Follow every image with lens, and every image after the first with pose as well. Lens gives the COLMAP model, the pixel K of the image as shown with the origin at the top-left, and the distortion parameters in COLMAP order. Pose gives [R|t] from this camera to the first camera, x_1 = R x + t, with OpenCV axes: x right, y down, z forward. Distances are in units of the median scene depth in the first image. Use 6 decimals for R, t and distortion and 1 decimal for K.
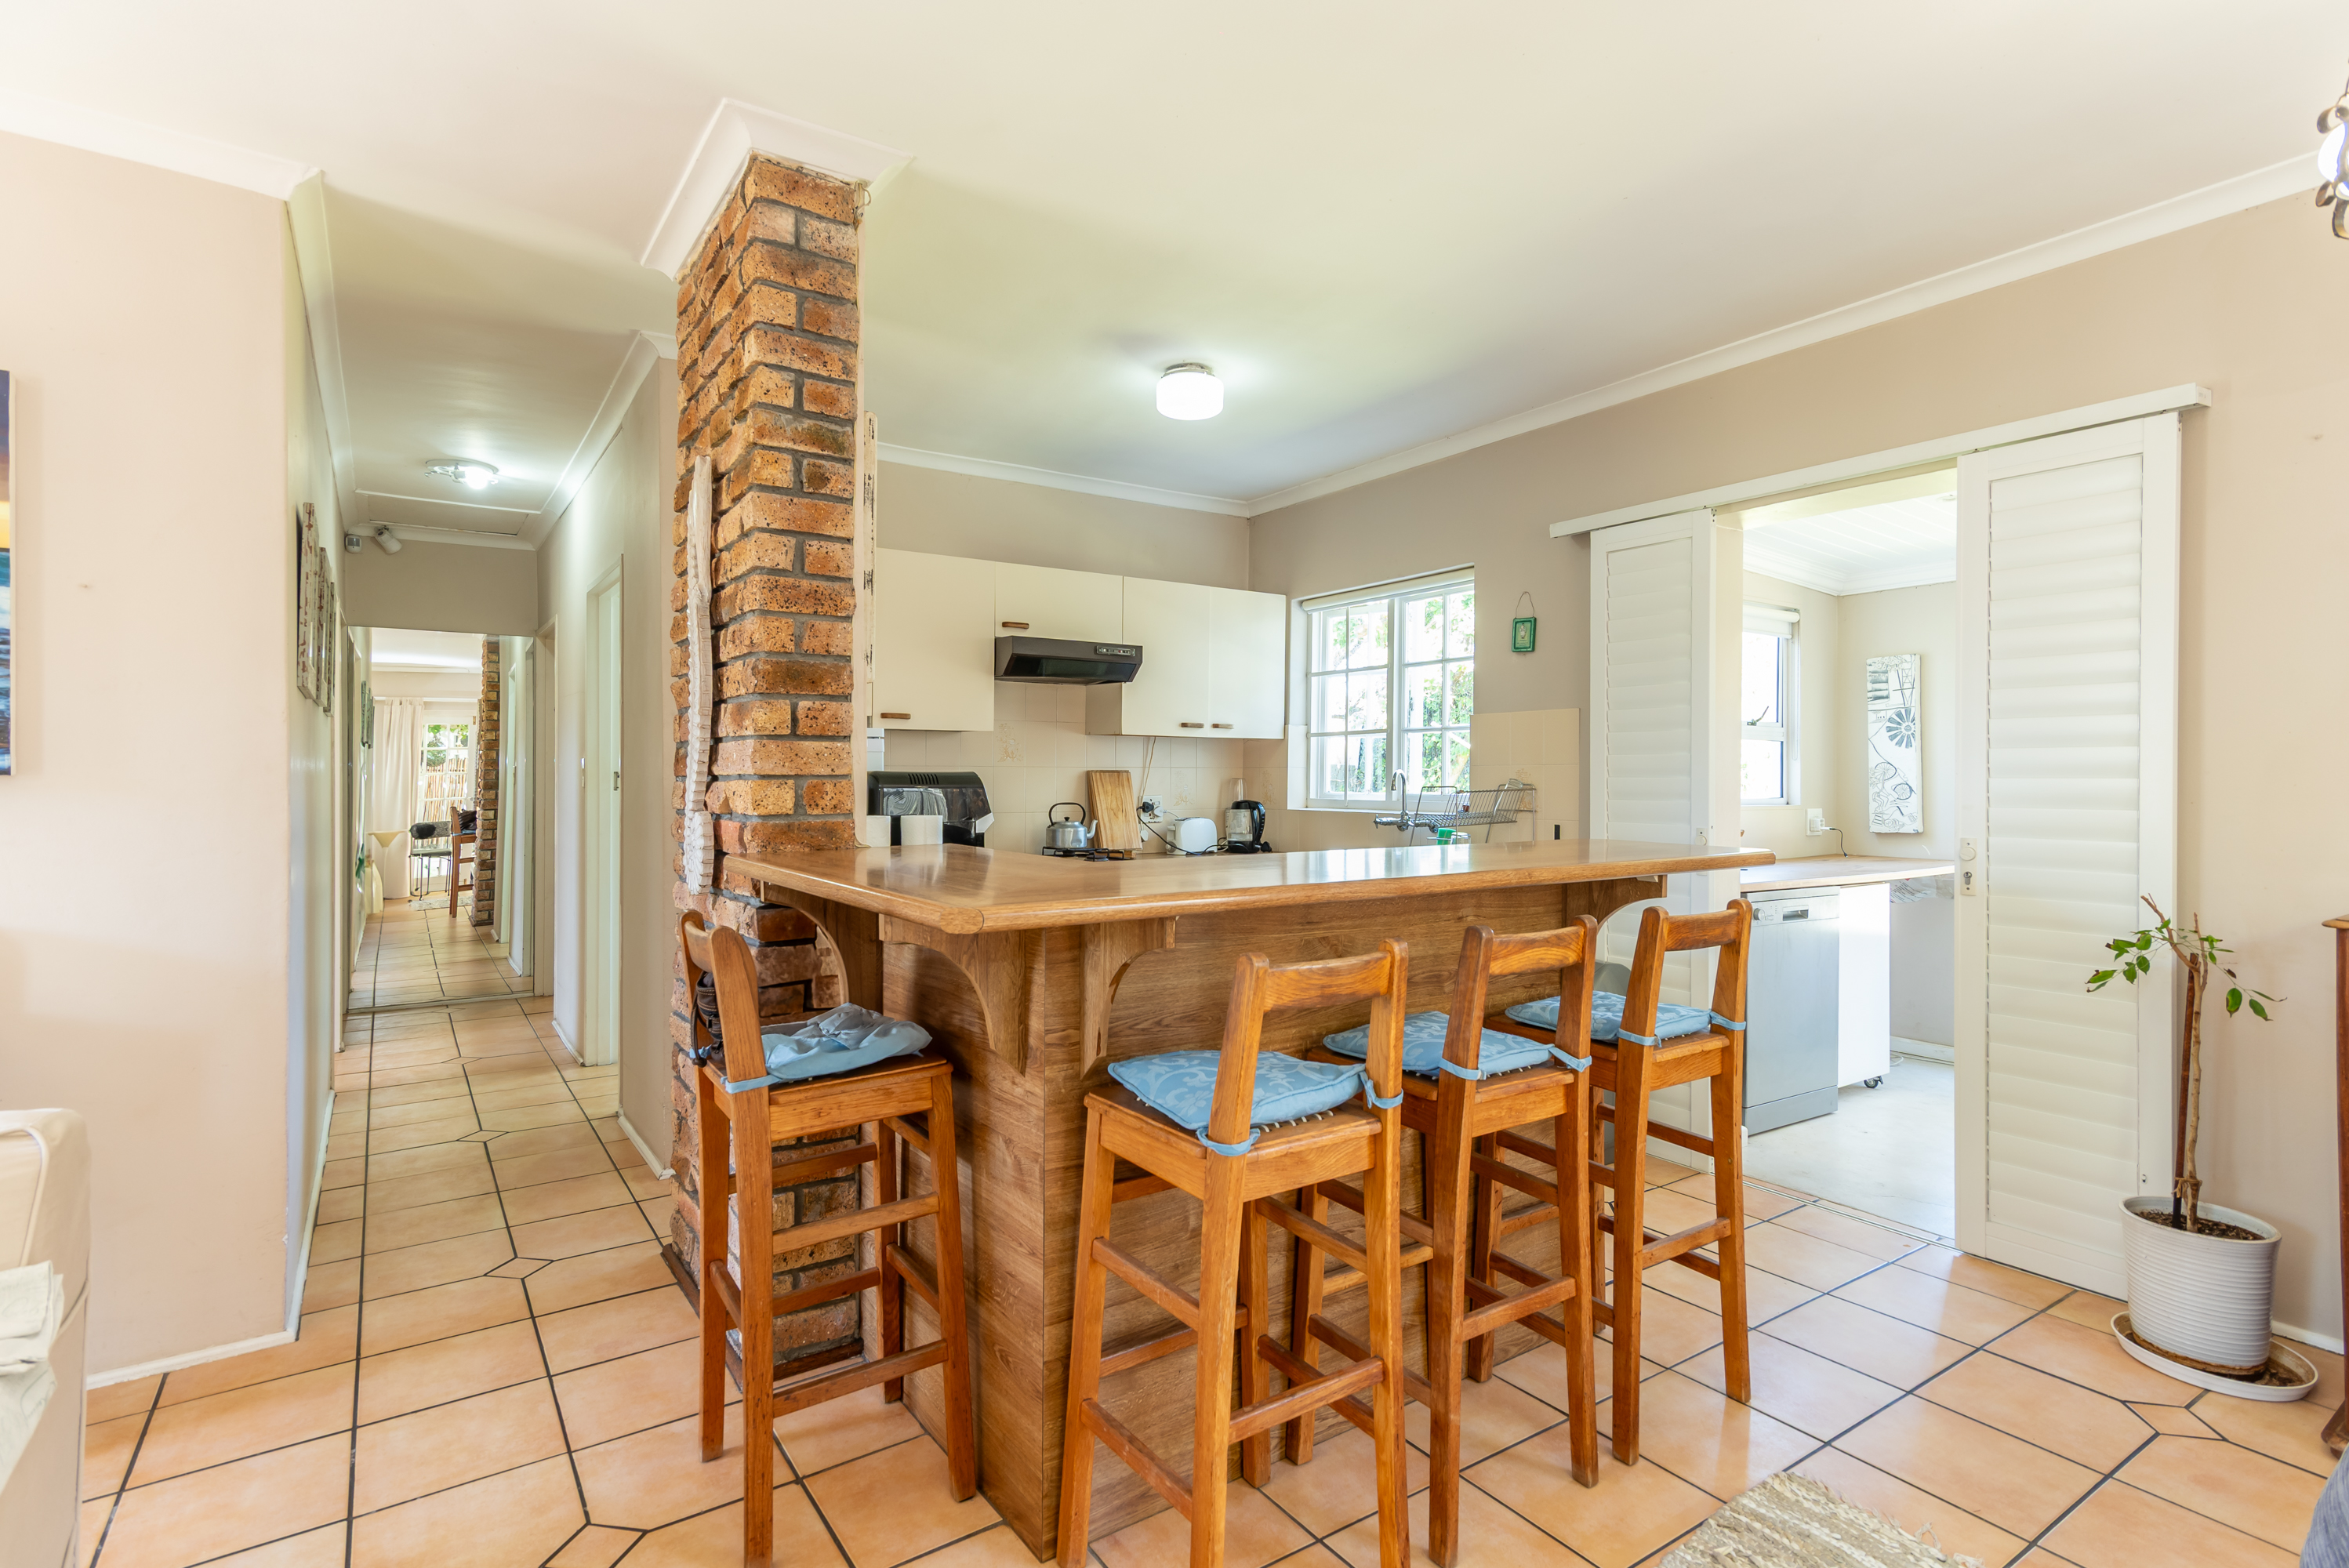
lens RADIAL K [[1133.9, 0, 1189.7], [0, 1133.9, 776.7], [0, 0, 1]] dist [0.016440, 0.000651]
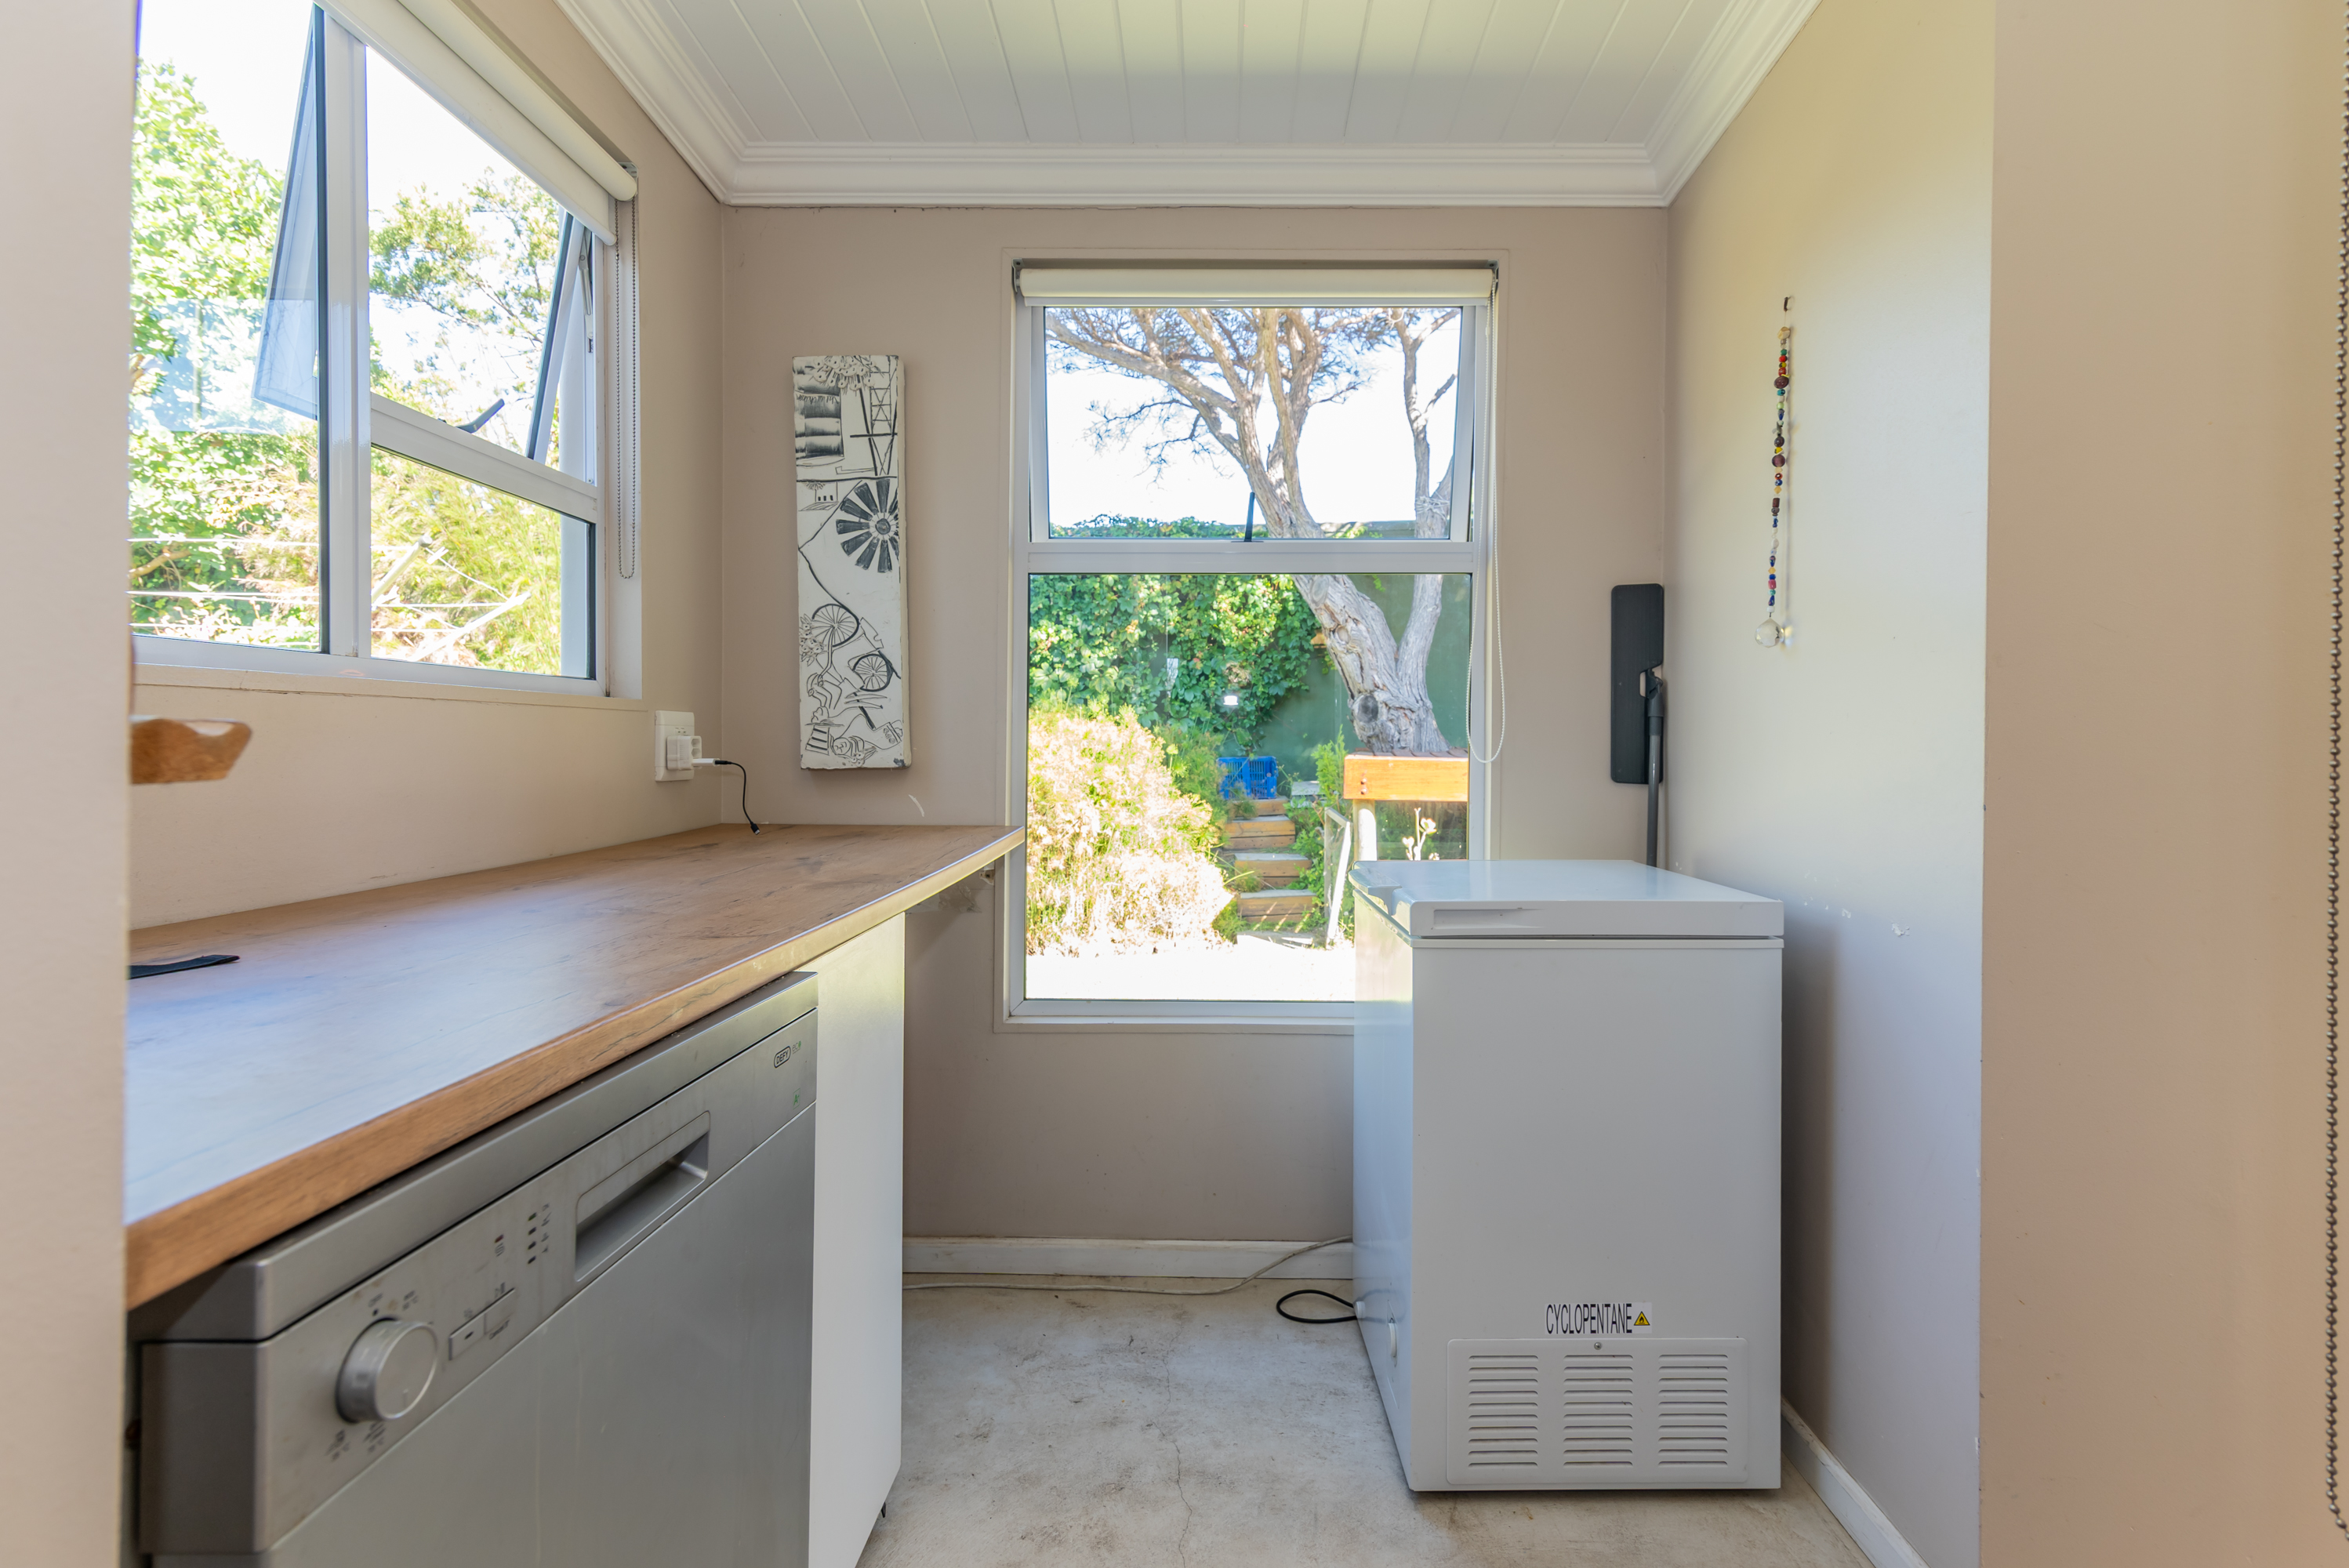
lens RADIAL K [[1133.9, 0, 1198.3], [0, 1133.9, 777.1], [0, 0, 1]] dist [0.016440, 0.000651]
pose [[0.569324, -0.006548, 0.822087, 0.337834], [-0.002406, 0.999951, 0.009632, 0.047806], [-0.822110, -0.007462, 0.569280, 0.647216]]
